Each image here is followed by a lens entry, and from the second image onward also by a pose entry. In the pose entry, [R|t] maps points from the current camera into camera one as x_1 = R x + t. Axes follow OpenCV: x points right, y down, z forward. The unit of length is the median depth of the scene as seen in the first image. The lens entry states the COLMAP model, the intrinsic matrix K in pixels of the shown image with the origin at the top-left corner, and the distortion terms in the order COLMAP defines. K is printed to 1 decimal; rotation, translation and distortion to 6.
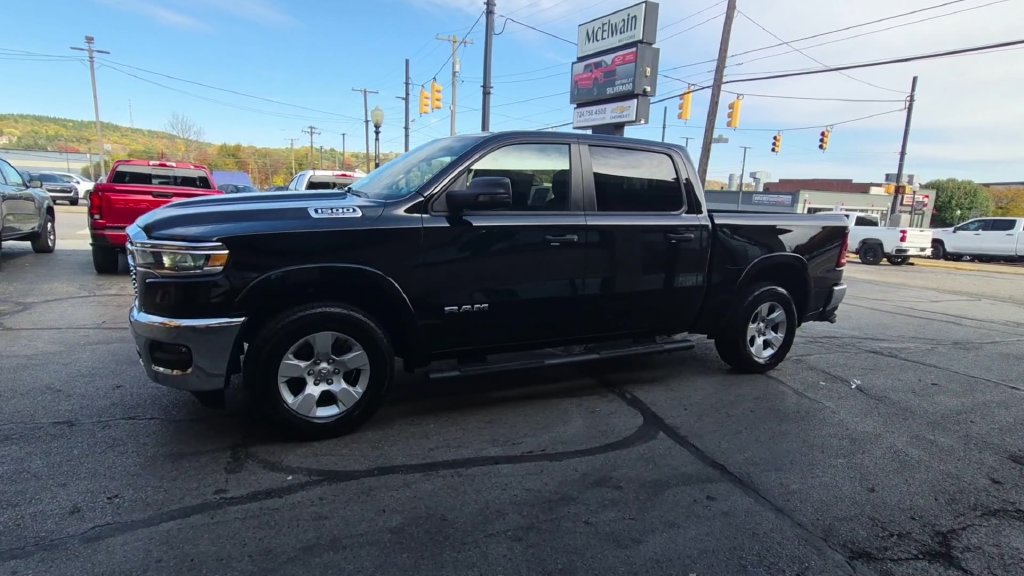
lens RADIAL K [[556.5, 0, 514.5], [0, 556.5, 295.8], [0, 0, 1]] dist [0.002332, 0.000508]
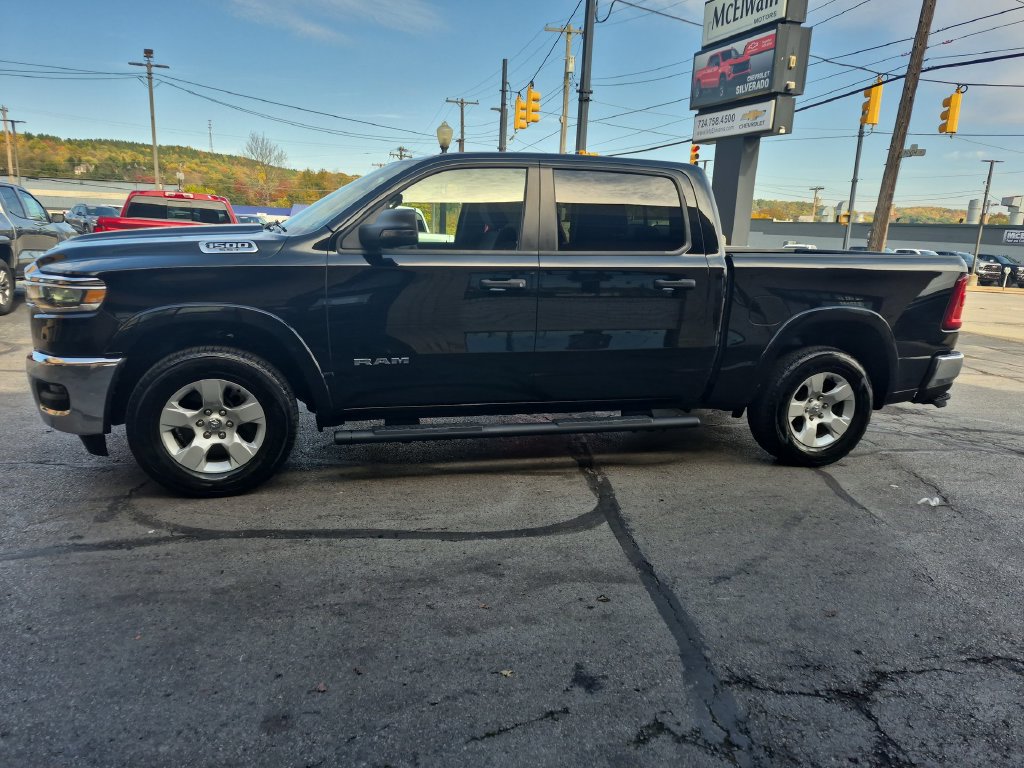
lens RADIAL K [[711.4, 0, 507.8], [0, 711.4, 375.7], [0, 0, 1]] dist [0.064700, -0.053367]
pose [[0.978183, 0.041013, -0.203656, 0.198729], [-0.037281, 0.999060, 0.022133, 0.008100], [0.204372, -0.014057, 0.978792, -0.028019]]
